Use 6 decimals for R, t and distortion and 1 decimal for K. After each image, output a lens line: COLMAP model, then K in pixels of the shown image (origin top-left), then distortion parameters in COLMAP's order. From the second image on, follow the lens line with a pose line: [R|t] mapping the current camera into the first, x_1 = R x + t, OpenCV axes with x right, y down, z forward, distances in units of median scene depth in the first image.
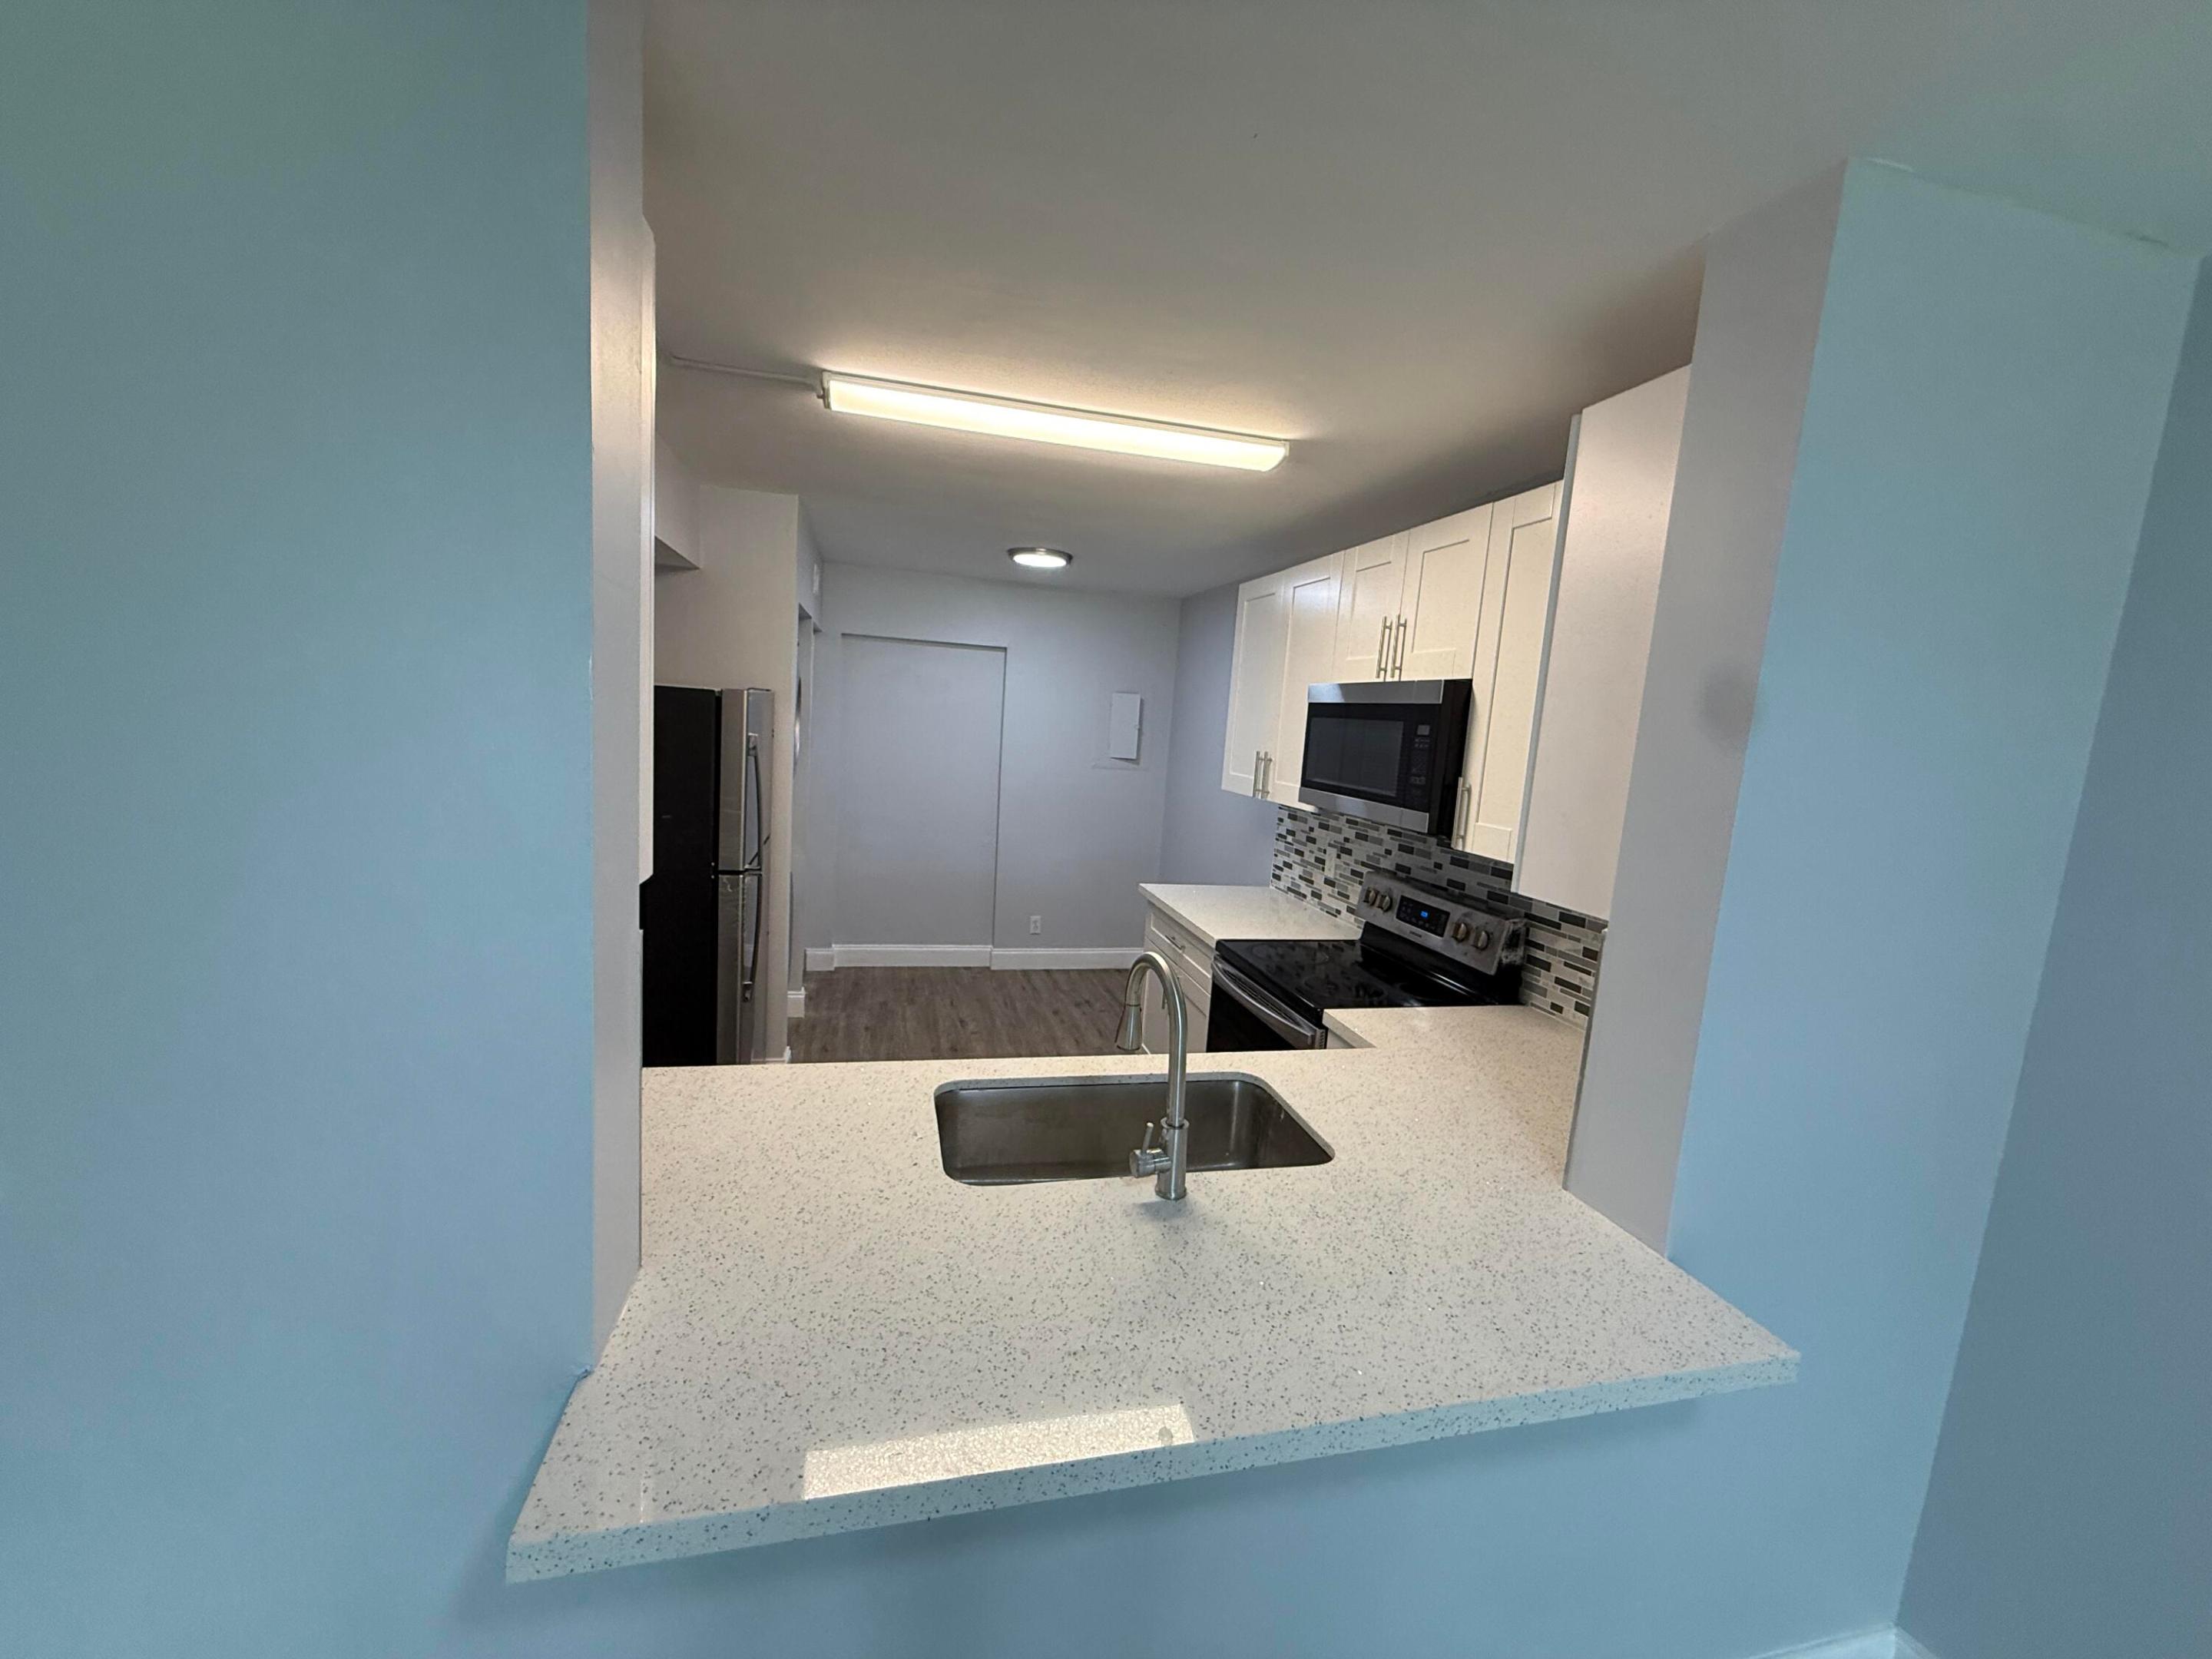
lens RADIAL K [[880.5, 0, 1103.3], [0, 880.5, 820.9], [0, 0, 1]] dist [0.001366, -0.000065]
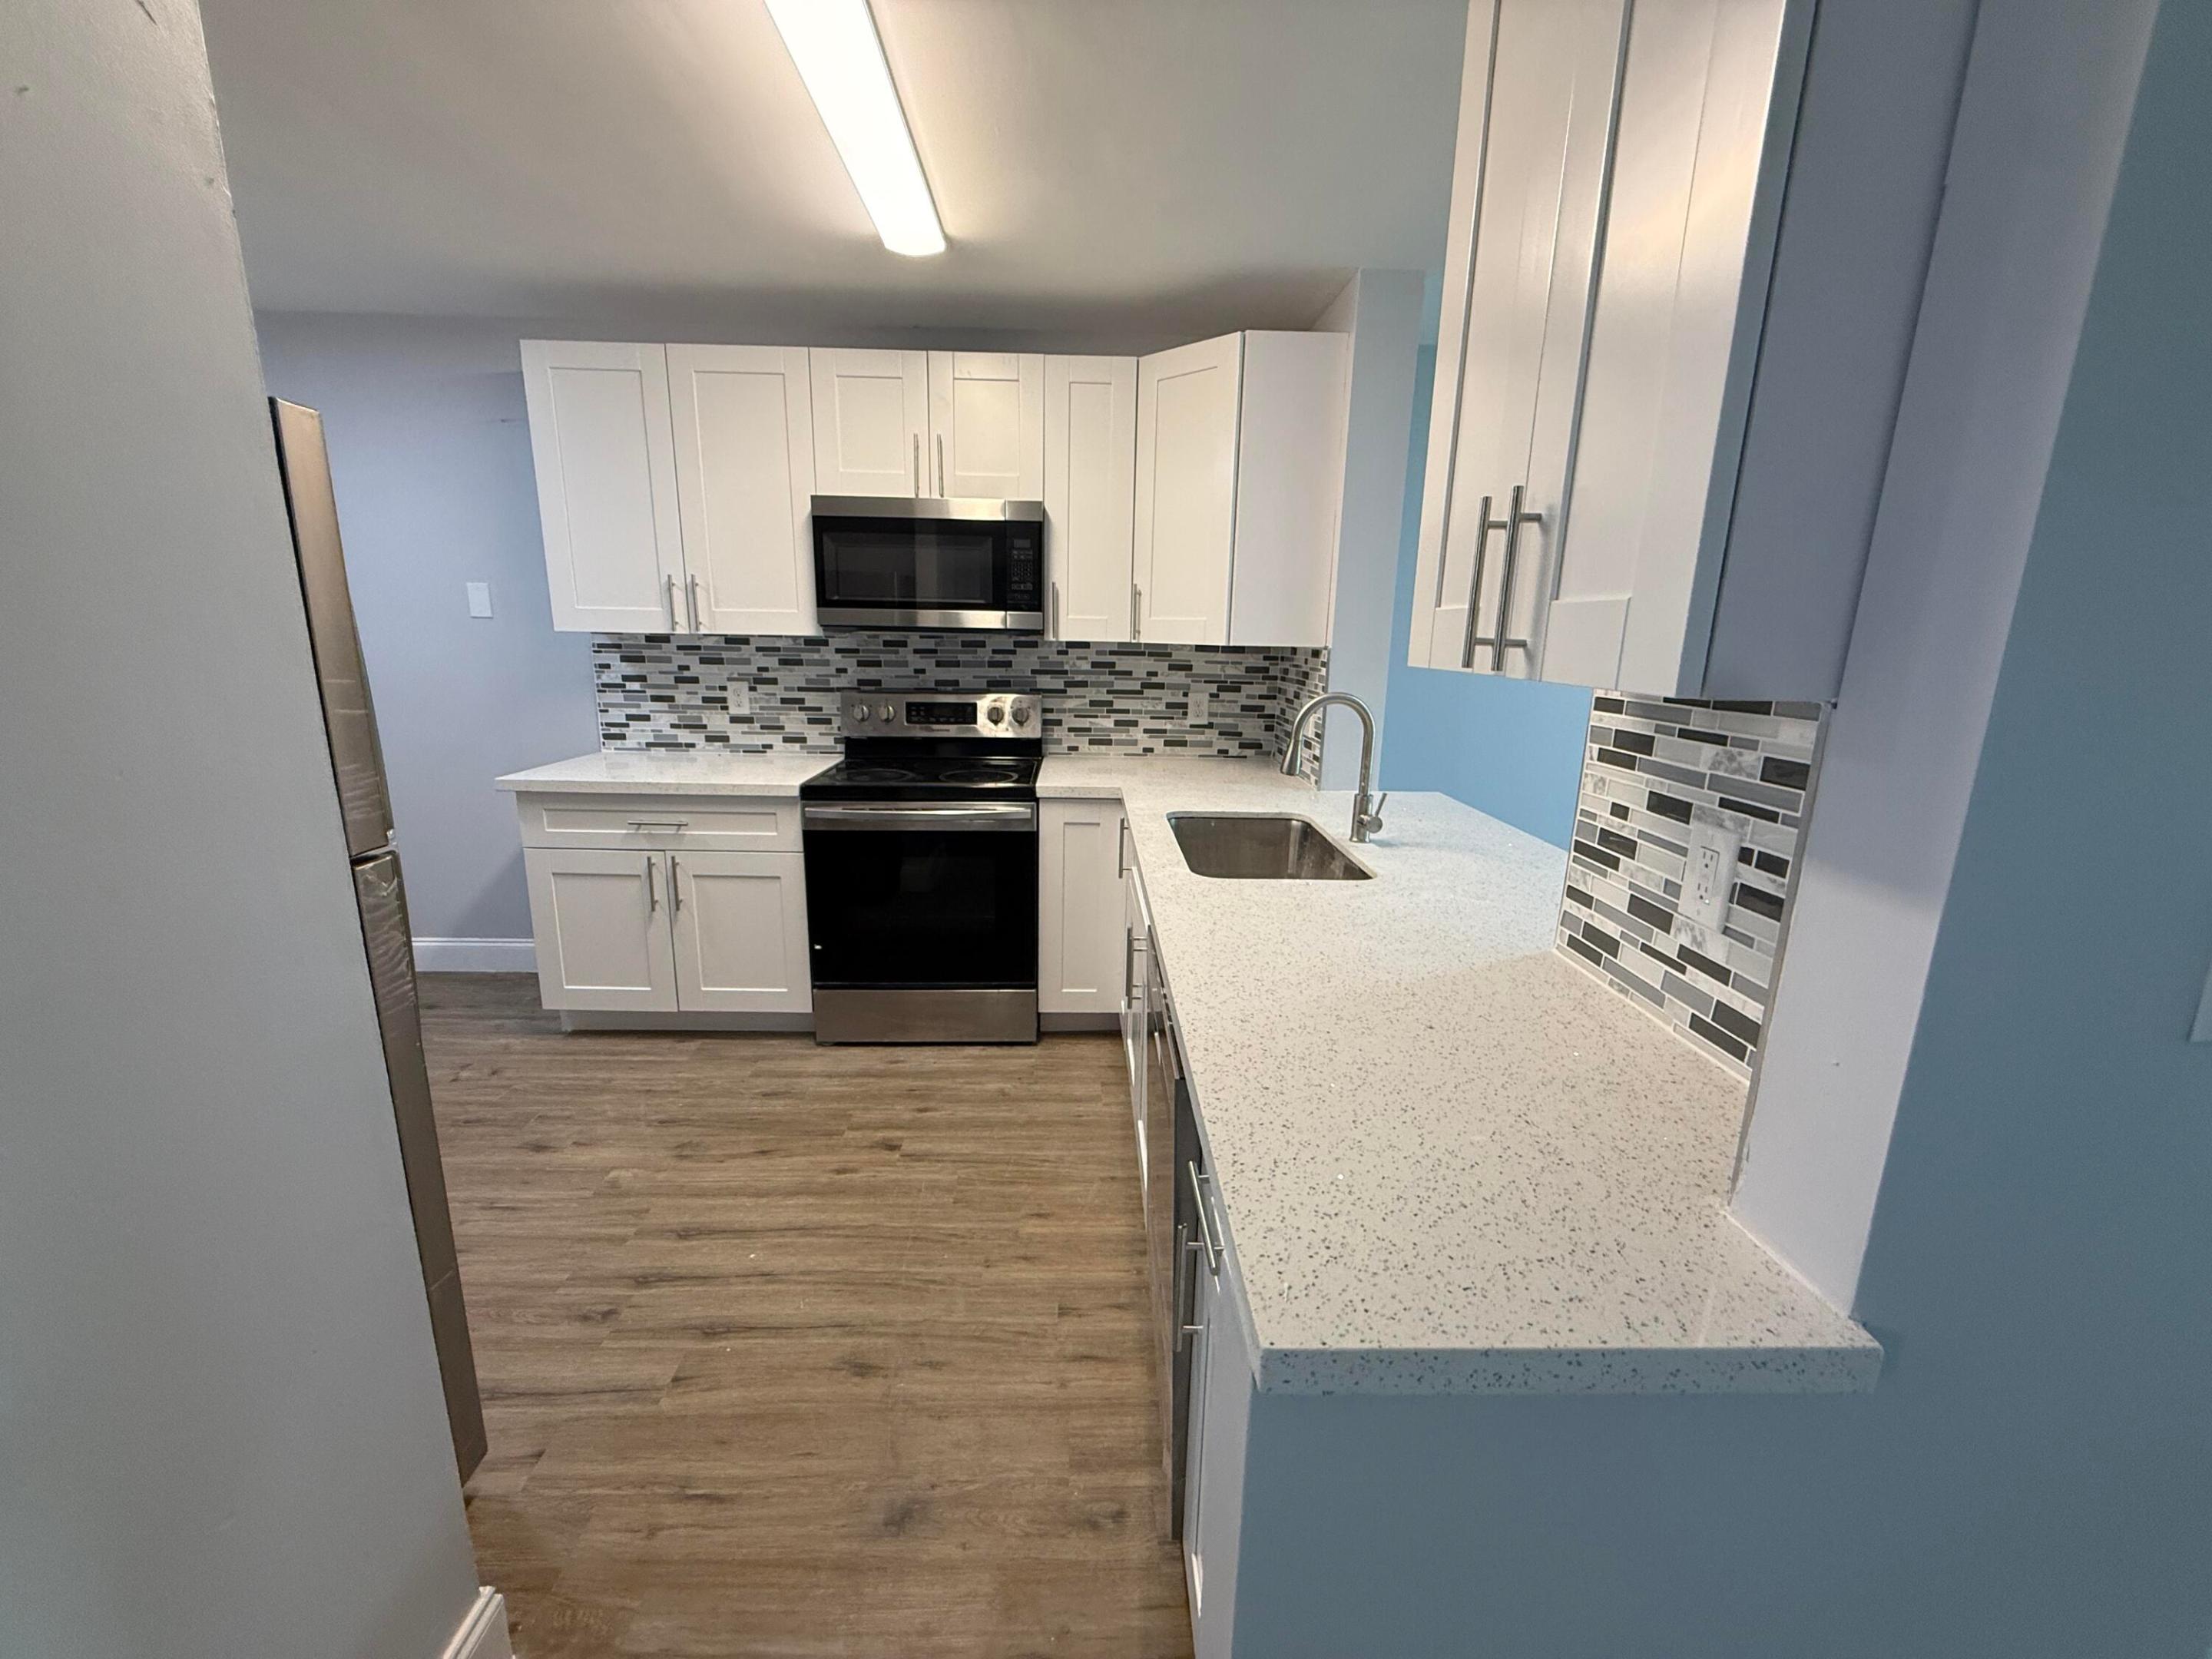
lens RADIAL K [[880.5, 0, 1099.4], [0, 880.5, 835.4], [0, 0, 1]] dist [0.001366, -0.000065]
pose [[0.222000, -0.289281, 0.931146, -0.581329], [0.111931, 0.956223, 0.270386, -0.023608], [-0.968601, 0.044199, 0.244661, 0.422745]]
